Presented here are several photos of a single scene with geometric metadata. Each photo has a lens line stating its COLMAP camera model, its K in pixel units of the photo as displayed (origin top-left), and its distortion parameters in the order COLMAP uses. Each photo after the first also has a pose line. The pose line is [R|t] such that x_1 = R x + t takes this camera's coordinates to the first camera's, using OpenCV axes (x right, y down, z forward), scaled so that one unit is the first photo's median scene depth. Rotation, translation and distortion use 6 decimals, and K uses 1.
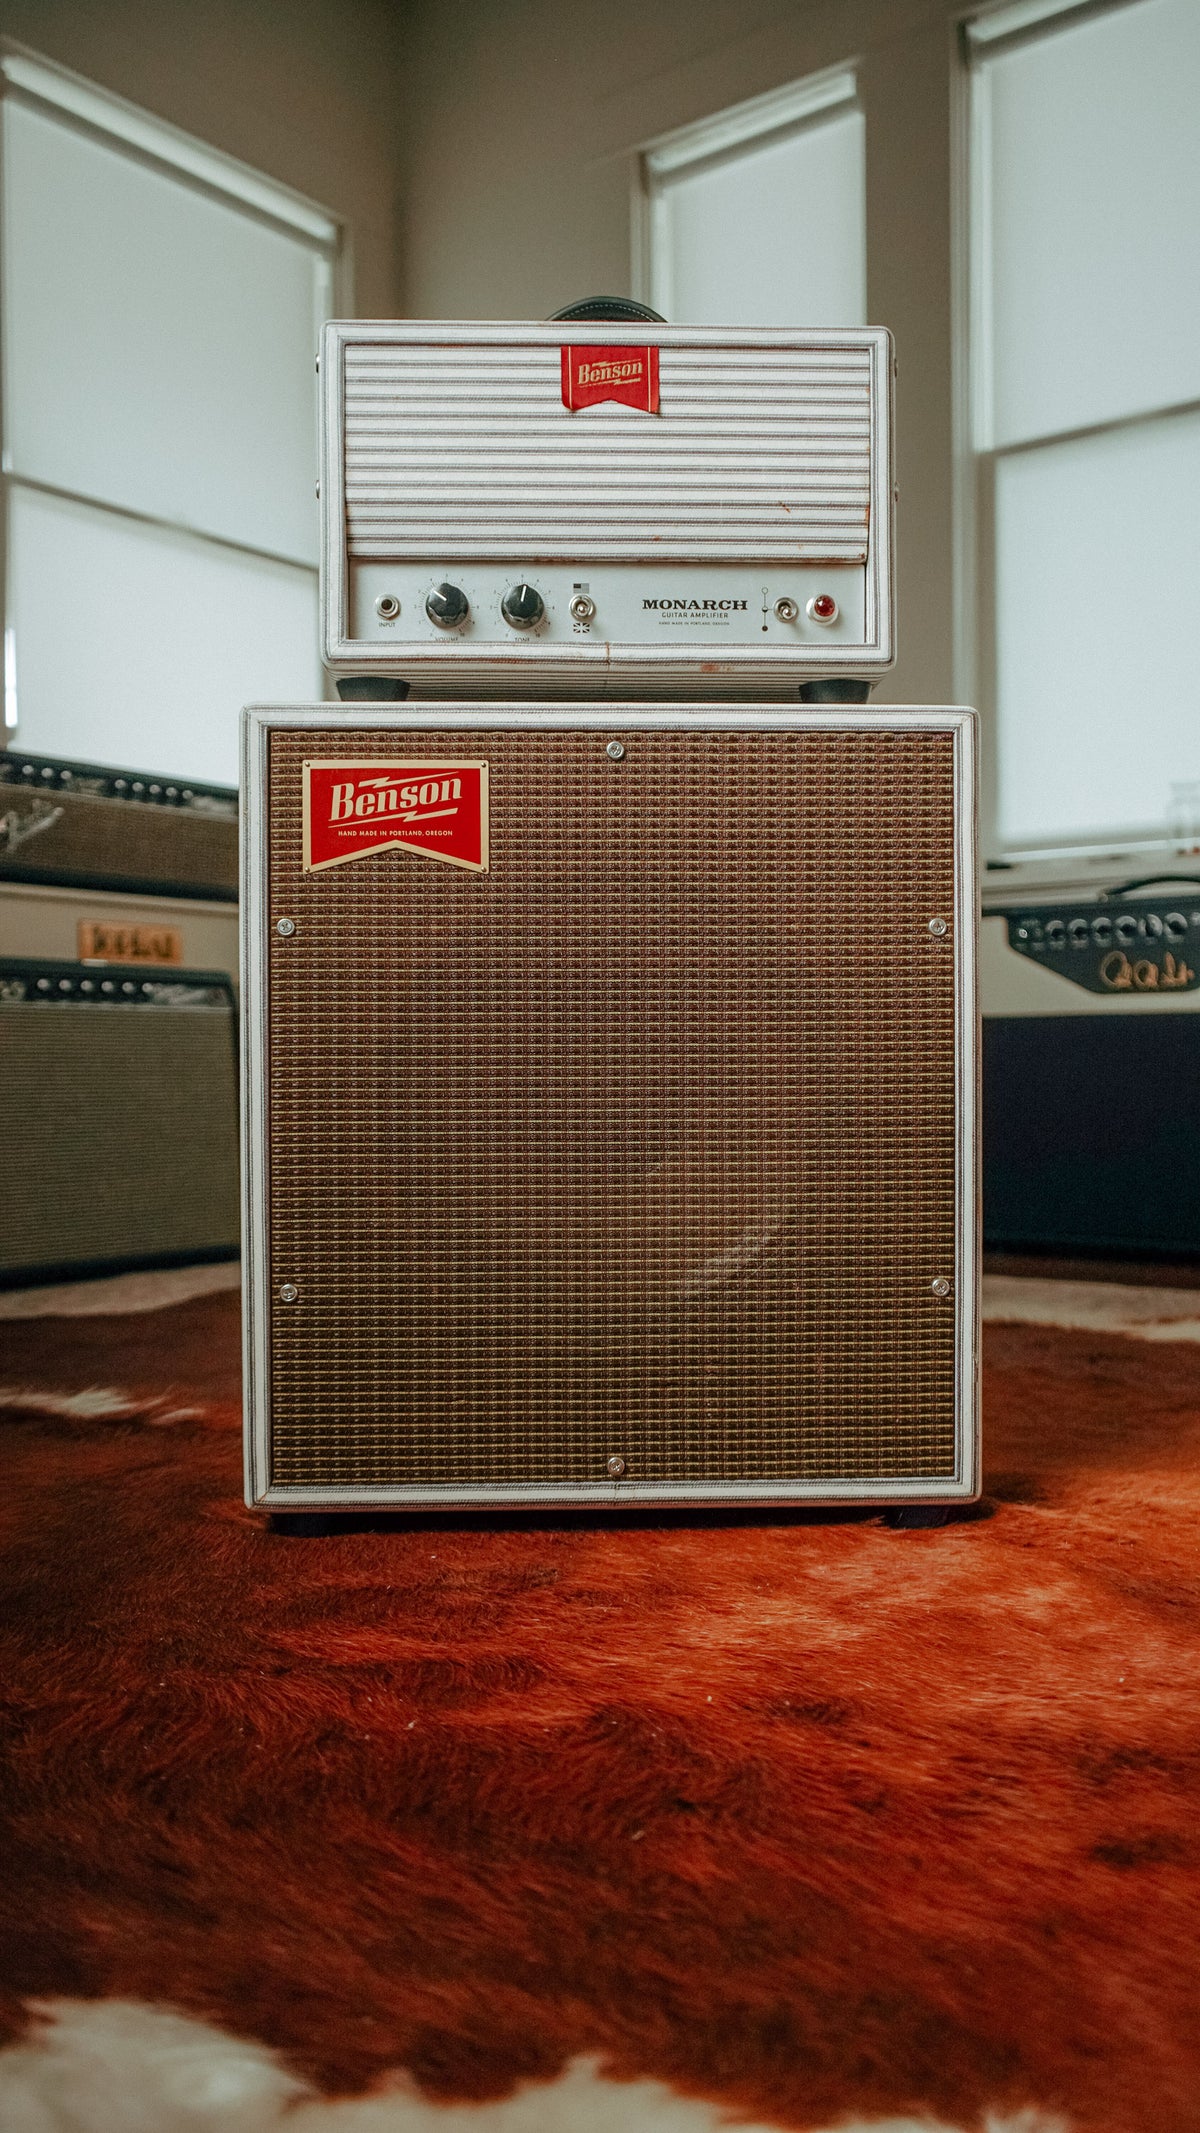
lens RADIAL K [[1704.8, 0, 597.0], [0, 1704.8, 1070.7], [0, 0, 1]] dist [-0.007488, 0.000769]
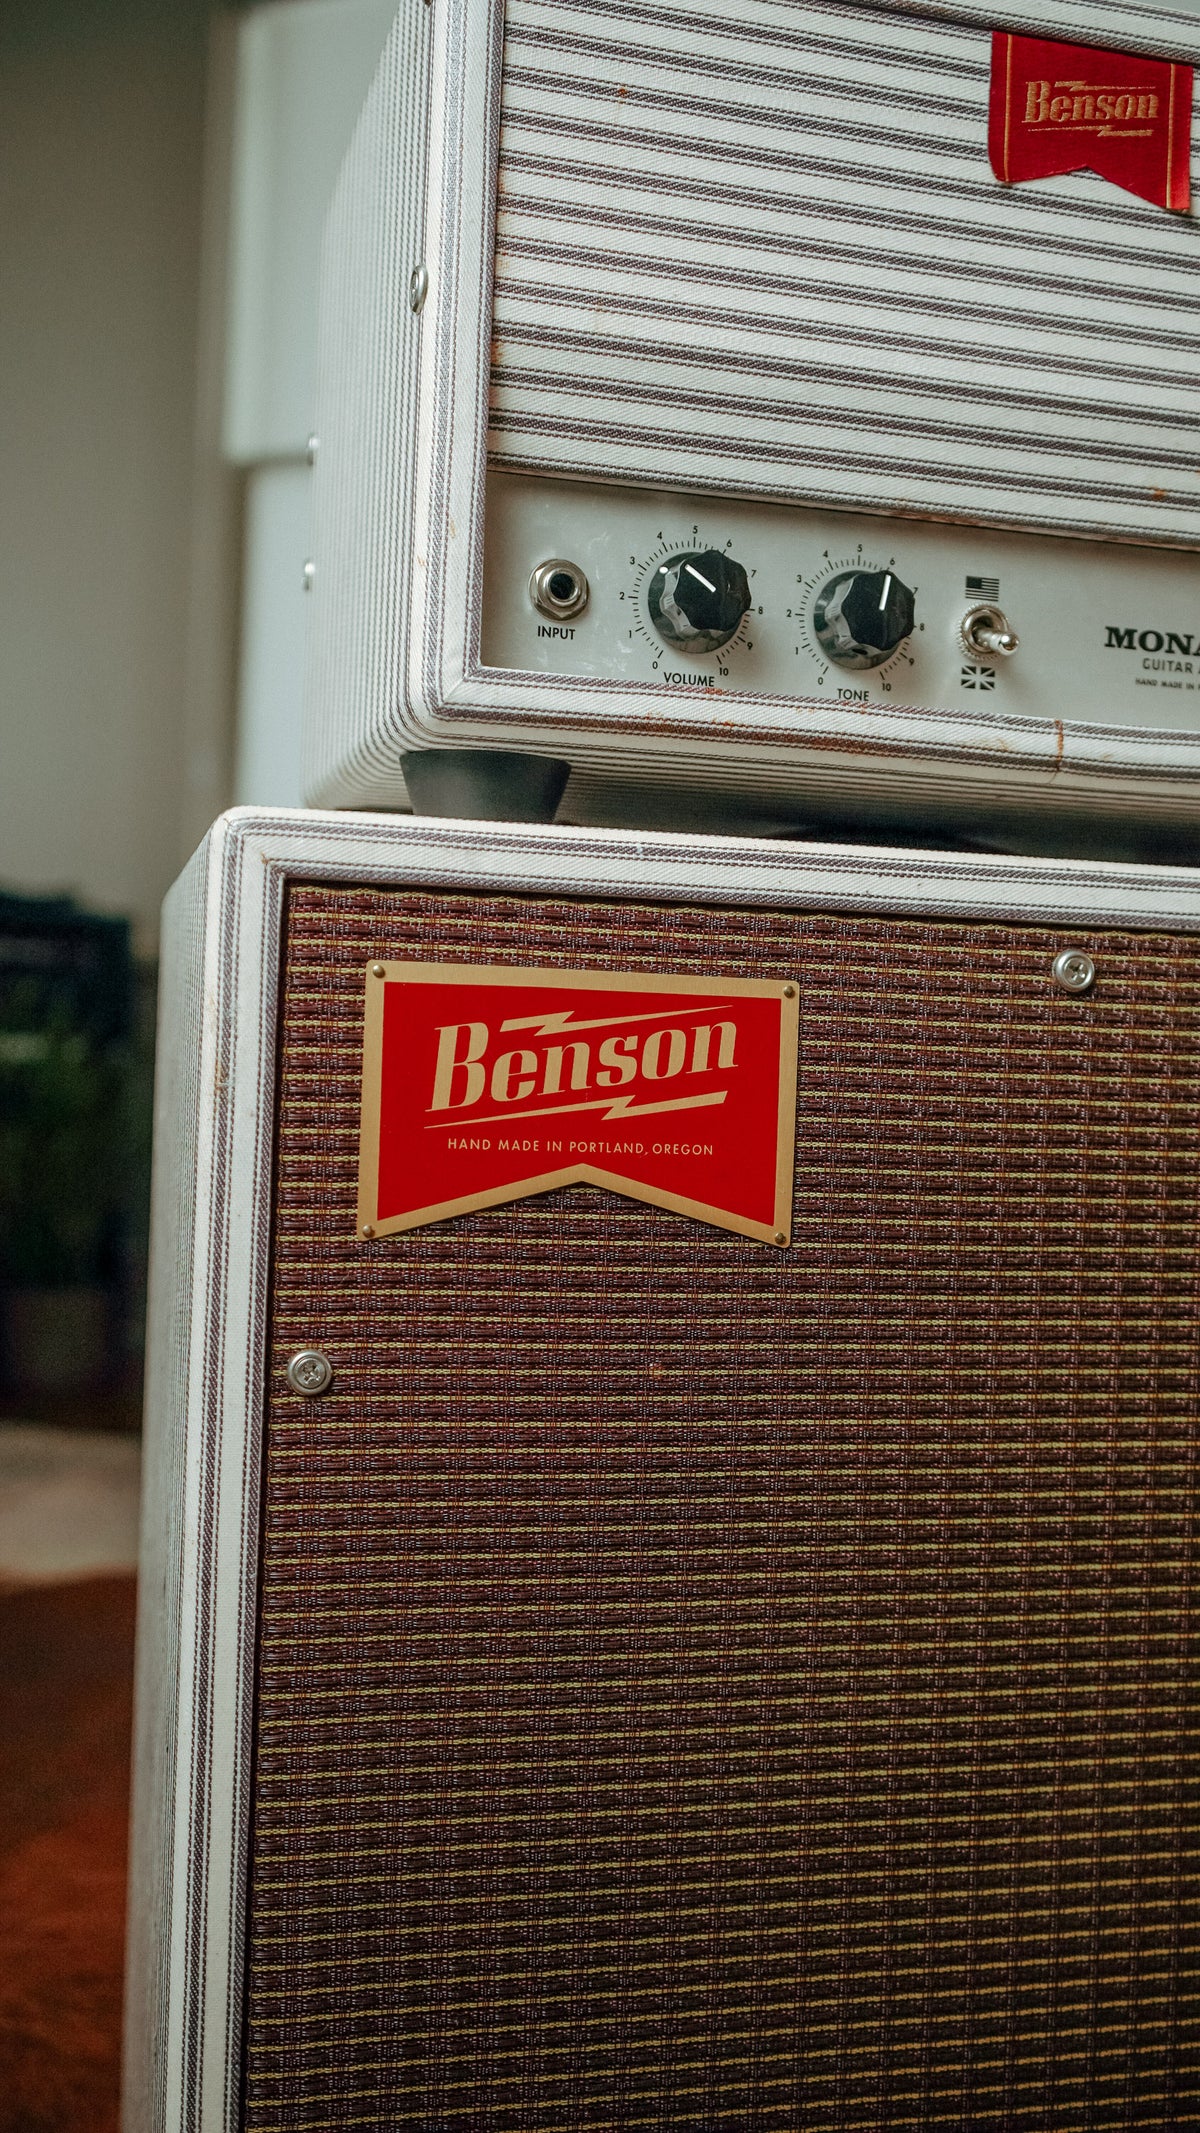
lens RADIAL K [[2037.3, 0, 596.4], [0, 2037.3, 1080.0], [0, 0, 1]] dist [0.000087, 0.000025]
pose [[0.977940, 0.039261, 0.205163, -0.215455], [-0.040125, 0.999195, 0.000055, -0.154405], [-0.204996, -0.008286, 0.978728, 0.509494]]
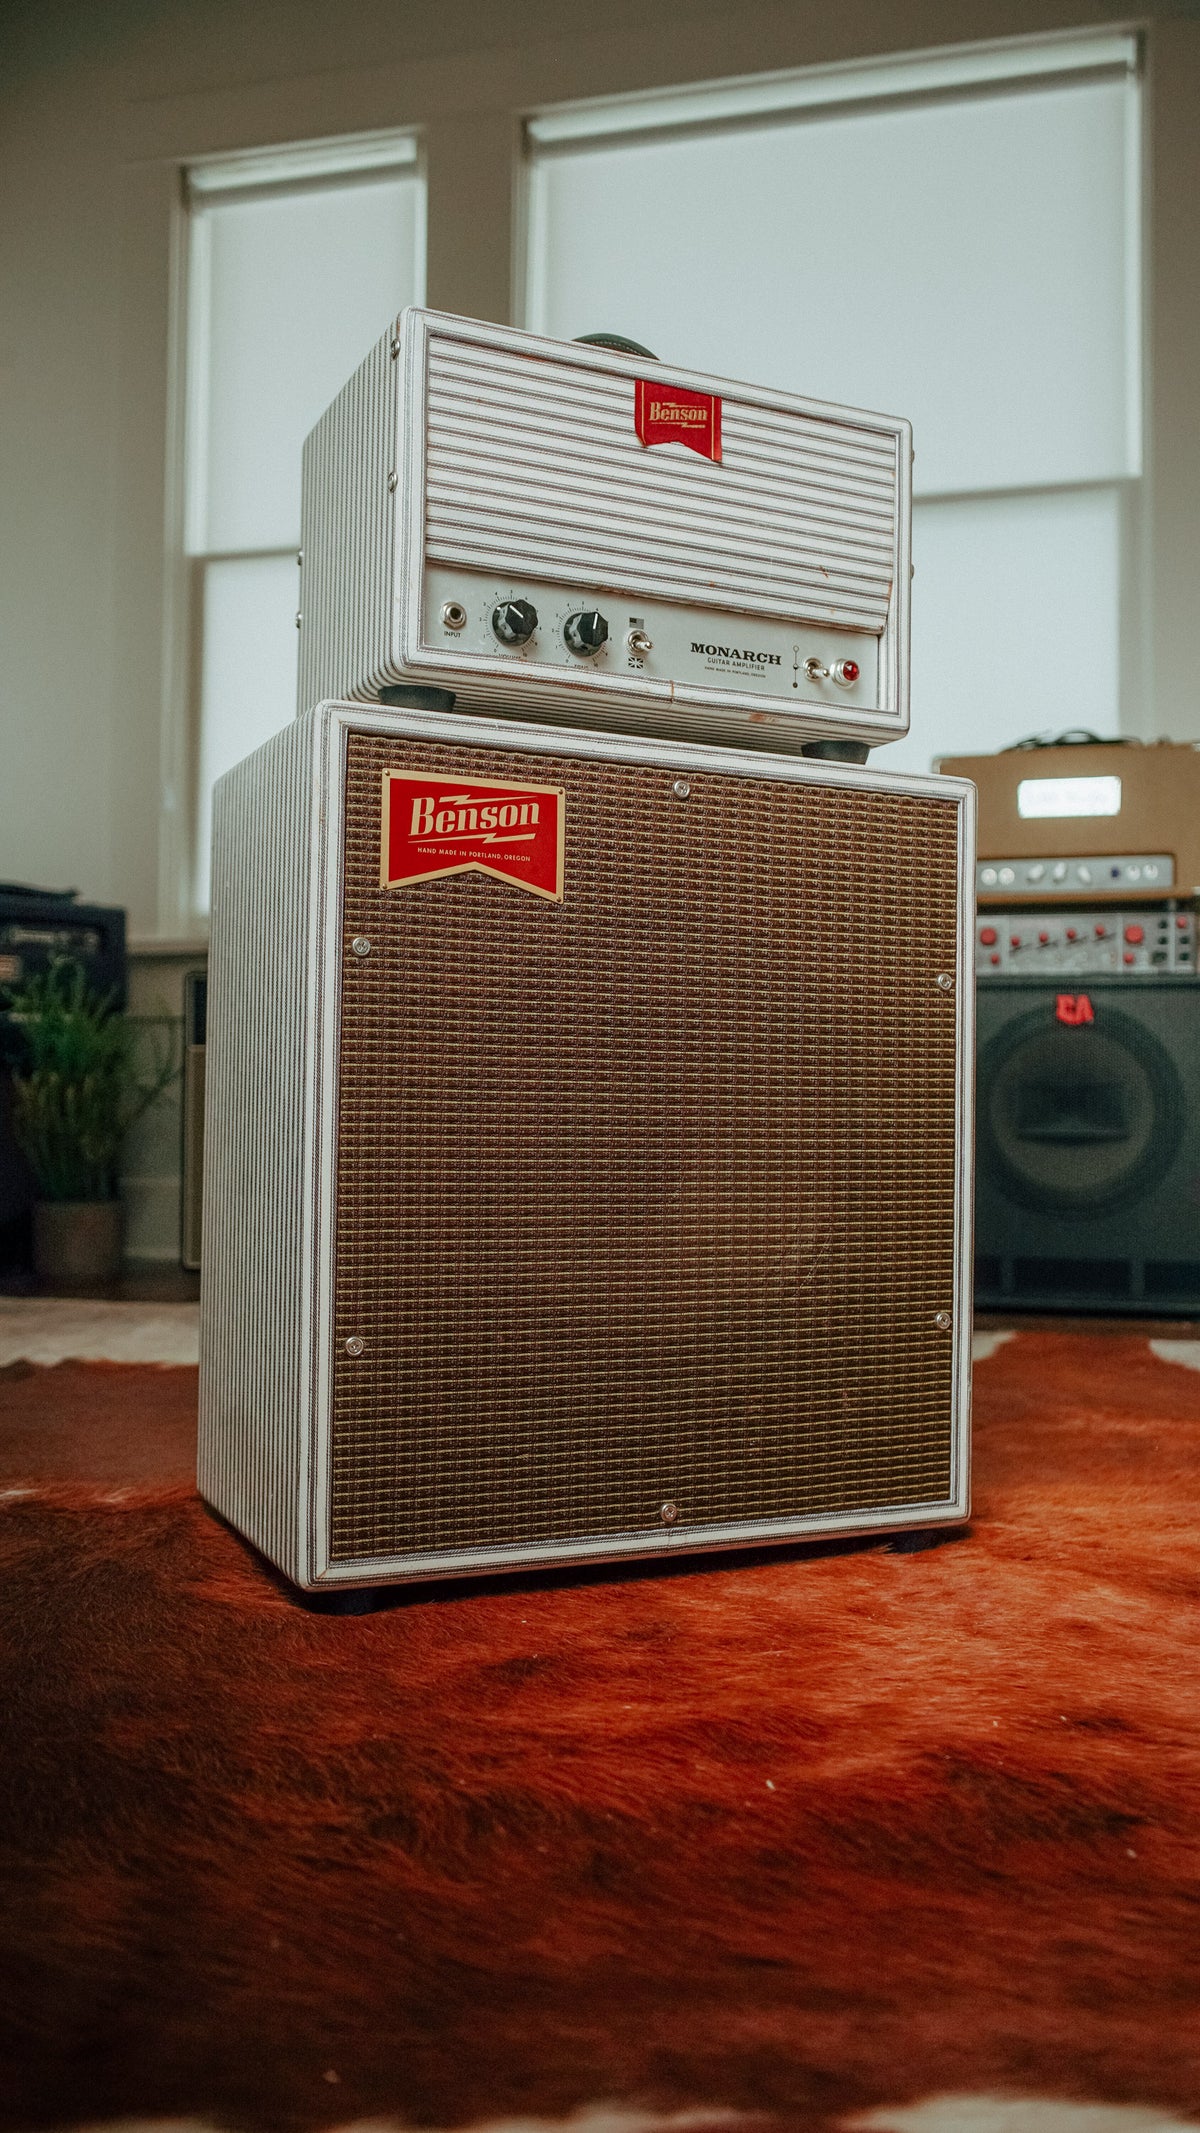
lens RADIAL K [[1704.8, 0, 597.0], [0, 1704.8, 1070.7], [0, 0, 1]] dist [-0.007488, 0.000769]
pose [[0.920590, 0.030019, 0.389375, -0.416931], [-0.018169, 0.999254, -0.034081, 0.011540], [-0.390108, 0.024300, 0.920449, 0.104711]]
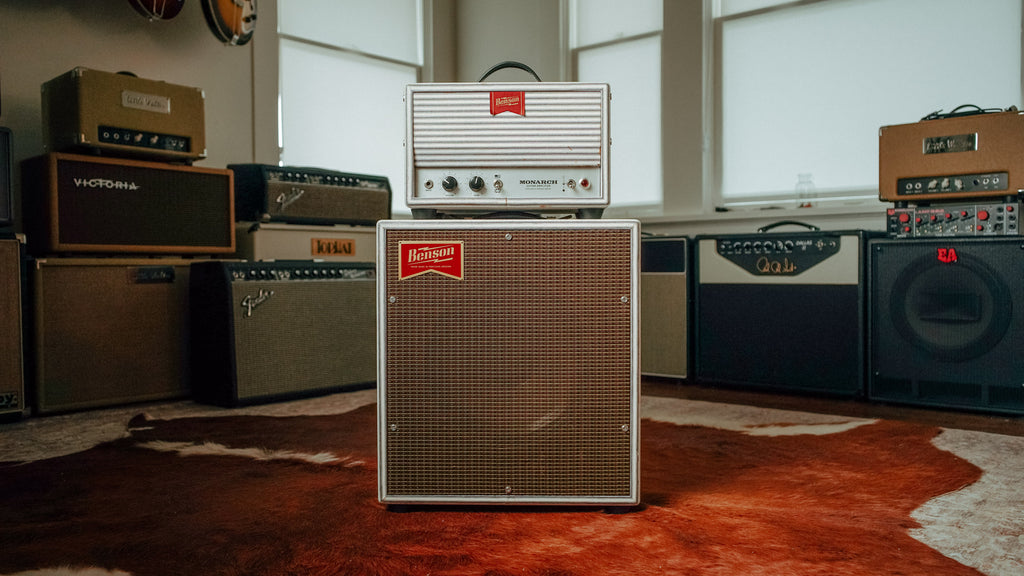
lens RADIAL K [[864.4, 0, 508.7], [0, 864.4, 284.9], [0, 0, 1]] dist [-0.004535, -0.002608]
pose [[0.998040, 0.004085, -0.062449, 0.100079], [-0.002908, 0.999816, 0.018938, -0.135373], [0.062515, -0.018720, 0.997868, -0.424178]]
